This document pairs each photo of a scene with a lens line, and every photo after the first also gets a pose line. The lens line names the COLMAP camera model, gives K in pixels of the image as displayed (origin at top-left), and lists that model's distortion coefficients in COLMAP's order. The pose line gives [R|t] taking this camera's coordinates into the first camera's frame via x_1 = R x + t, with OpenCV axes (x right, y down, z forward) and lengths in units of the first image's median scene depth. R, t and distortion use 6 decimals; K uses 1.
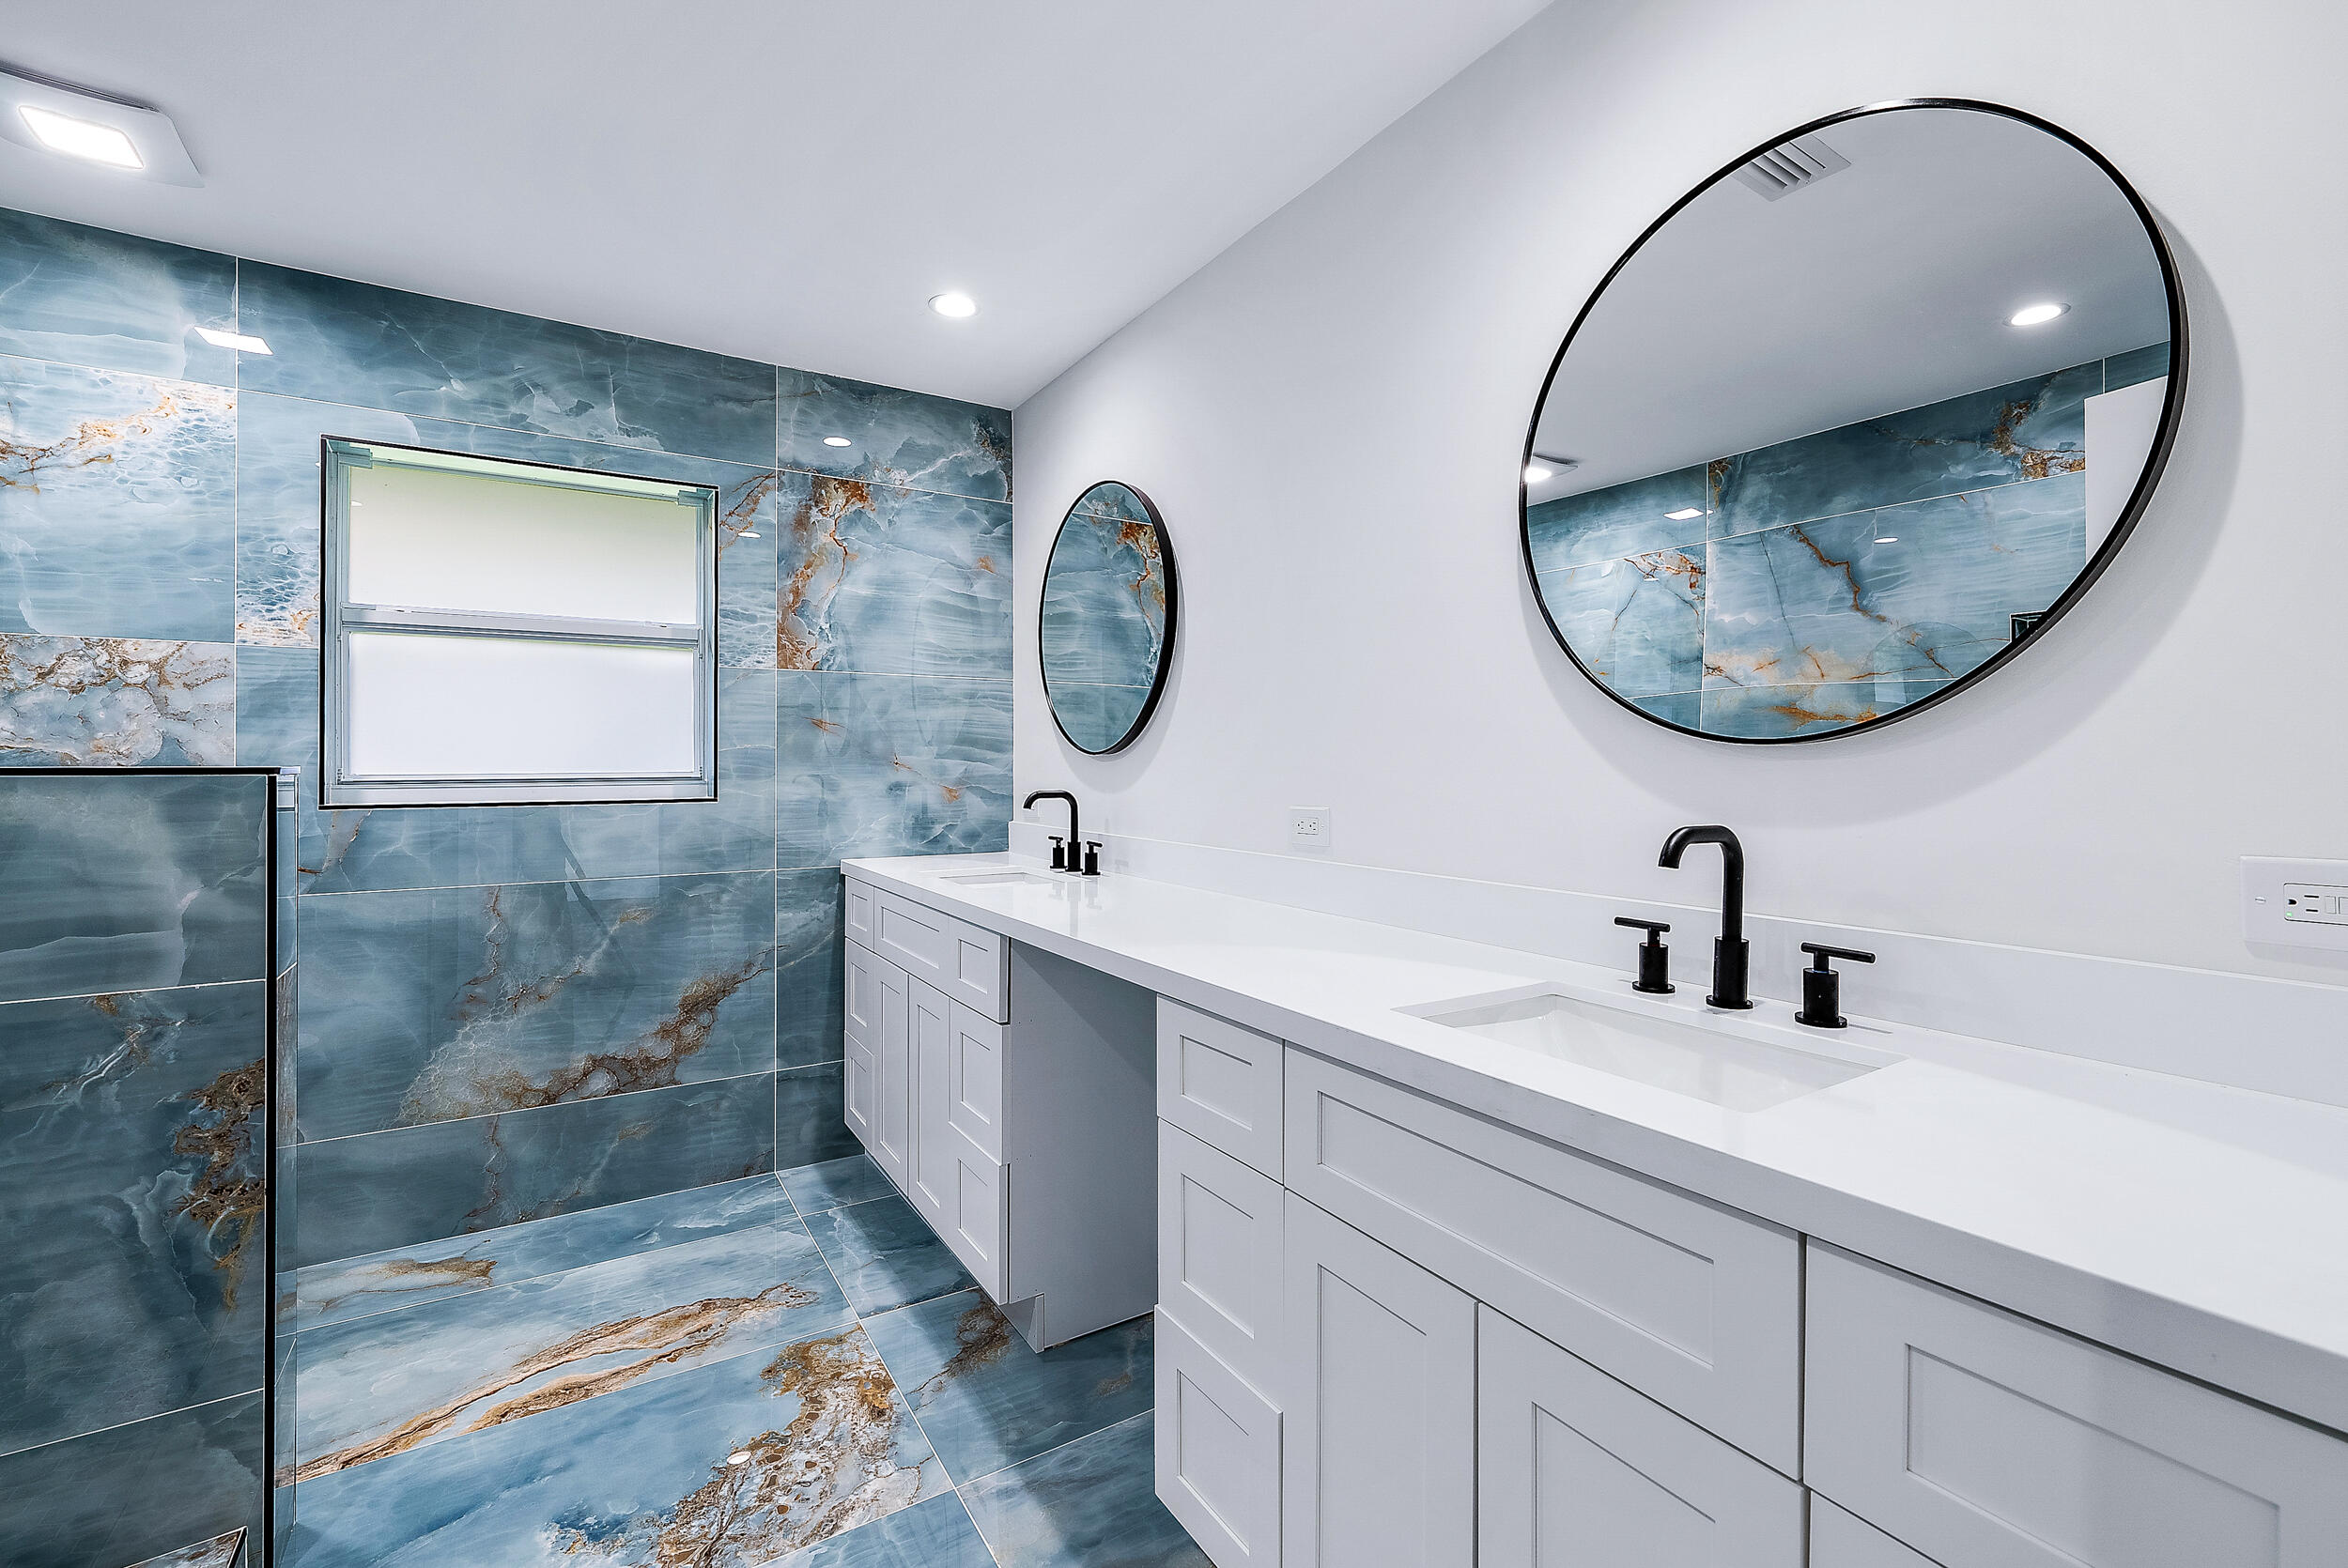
lens RADIAL K [[1015.6, 0, 1166.1], [0, 1015.6, 767.5], [0, 0, 1]] dist [-0.004135, -0.001091]
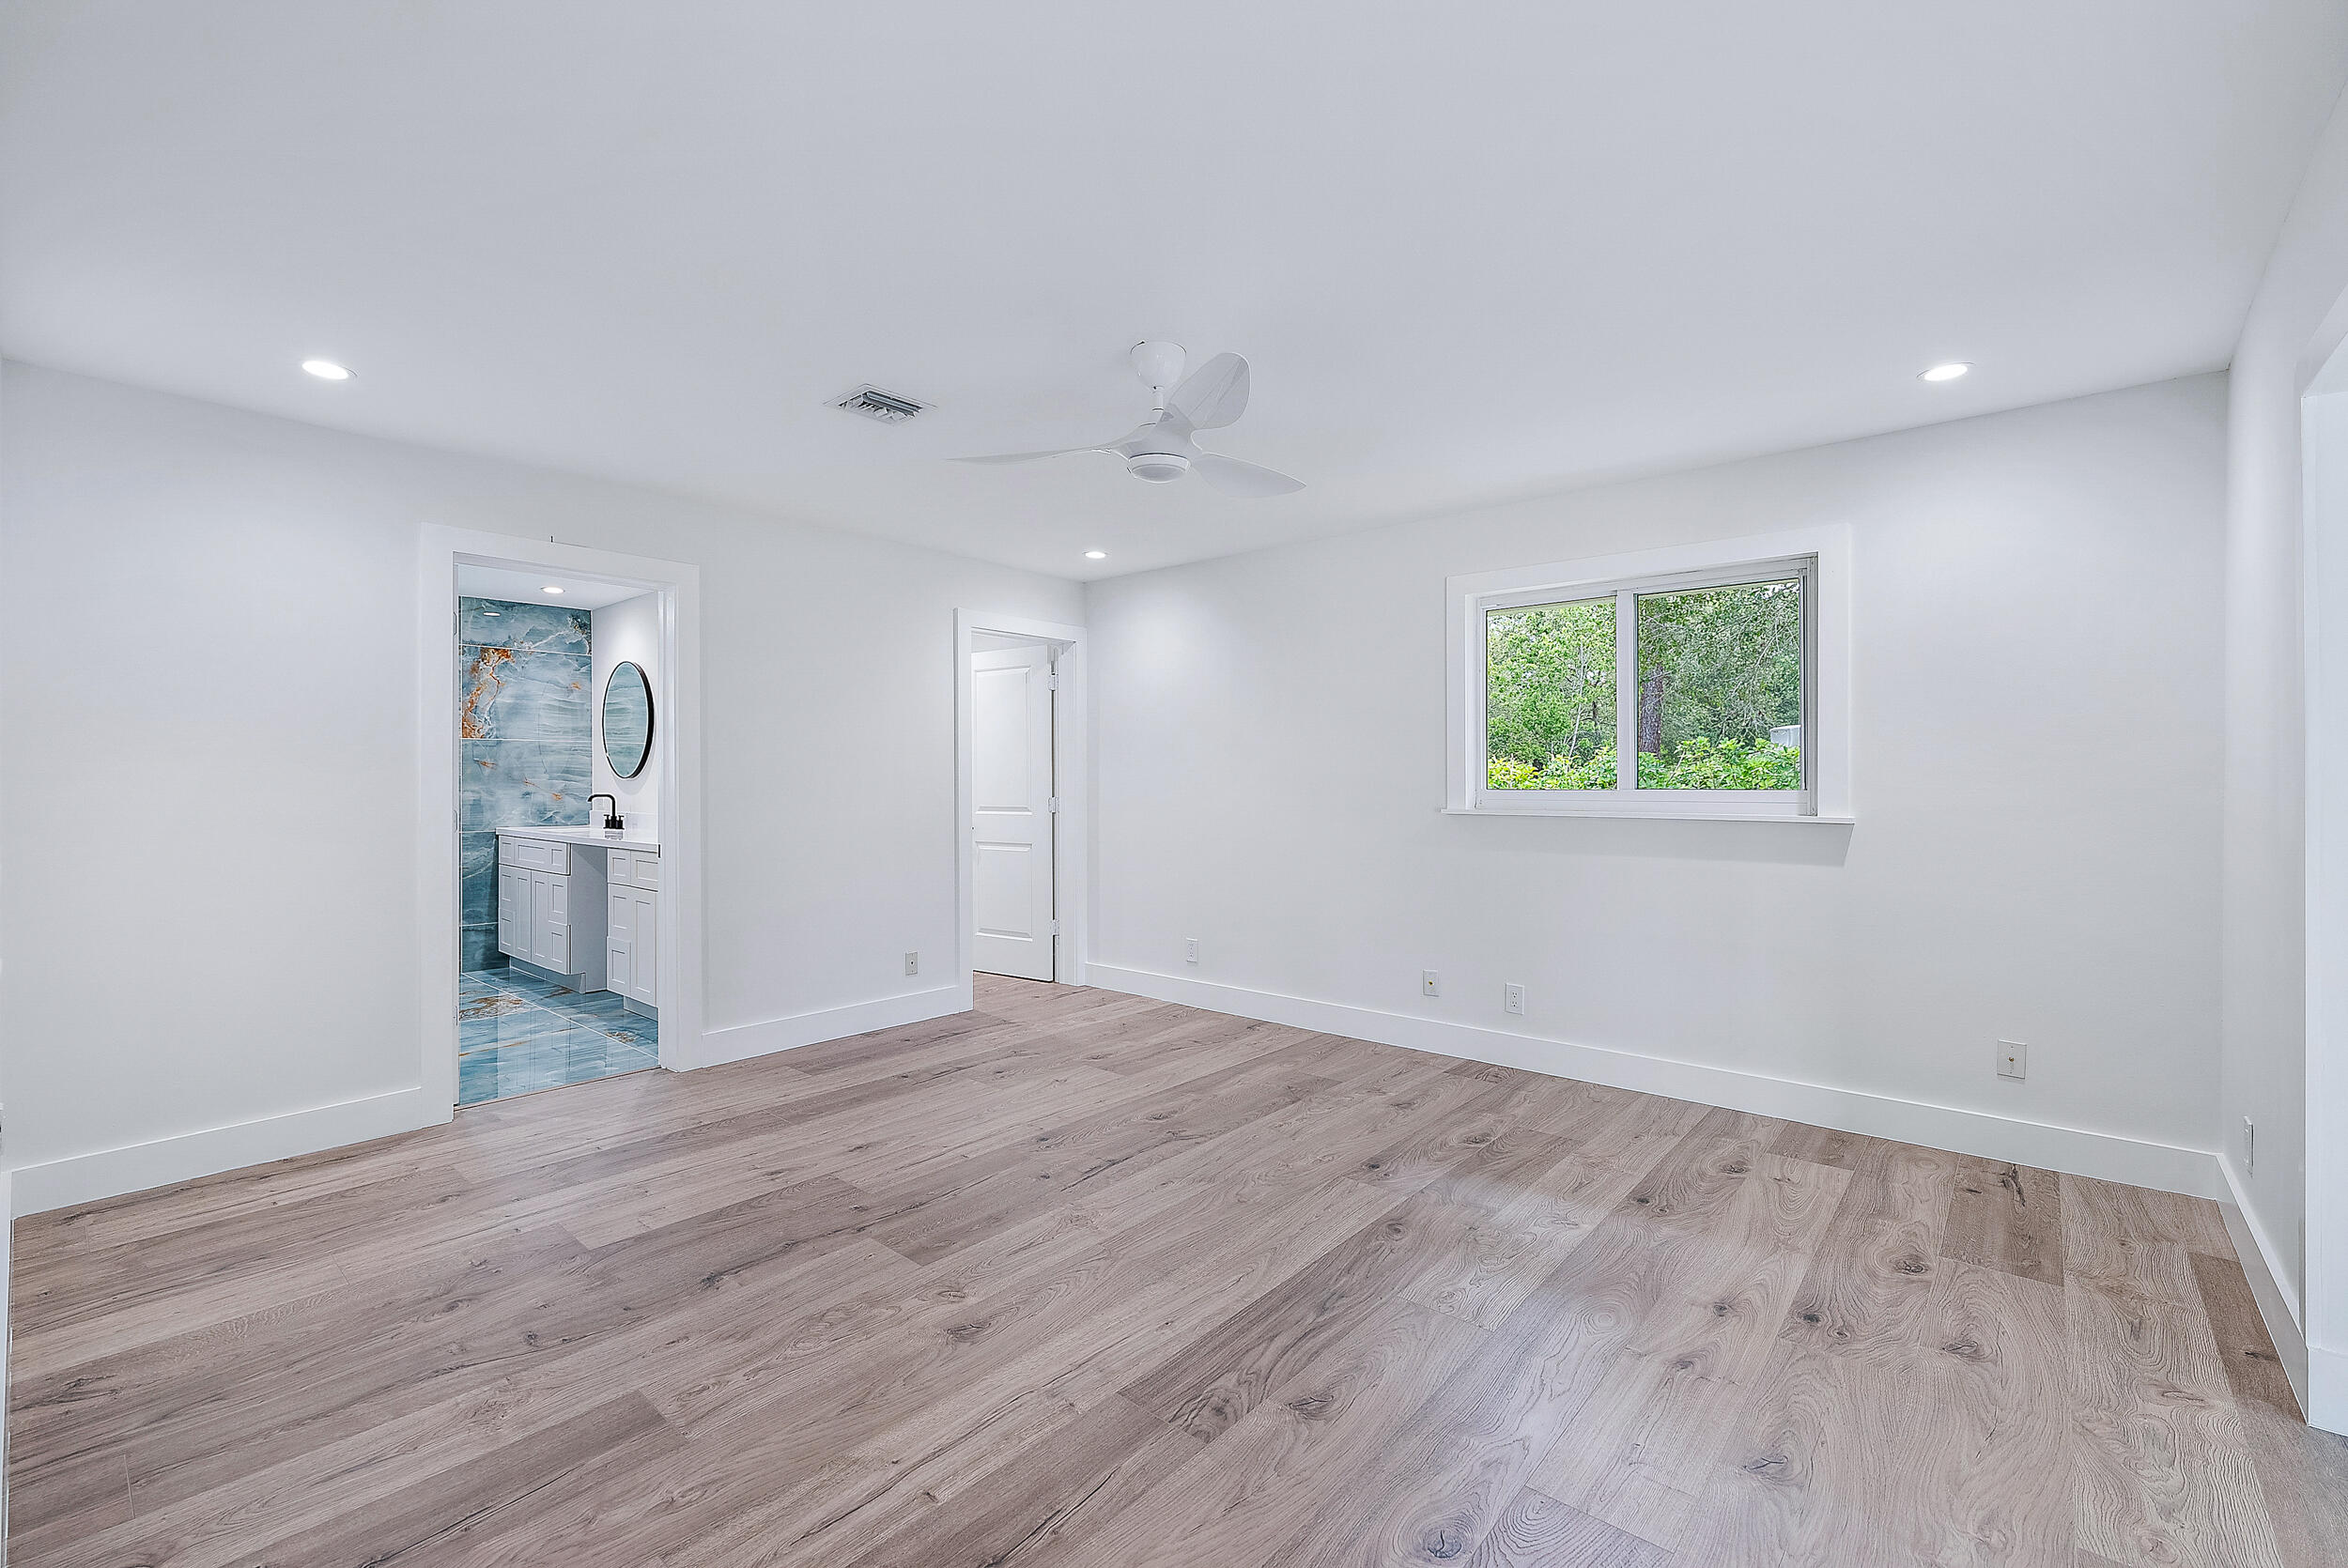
lens RADIAL K [[1015.6, 0, 1183.8], [0, 1015.6, 785.5], [0, 0, 1]] dist [-0.004135, -0.001091]
pose [[0.958829, -0.006508, 0.283911, 0.437310], [0.009091, 0.999928, -0.007781, 0.030684], [-0.283840, 0.010042, 0.958819, -1.380419]]
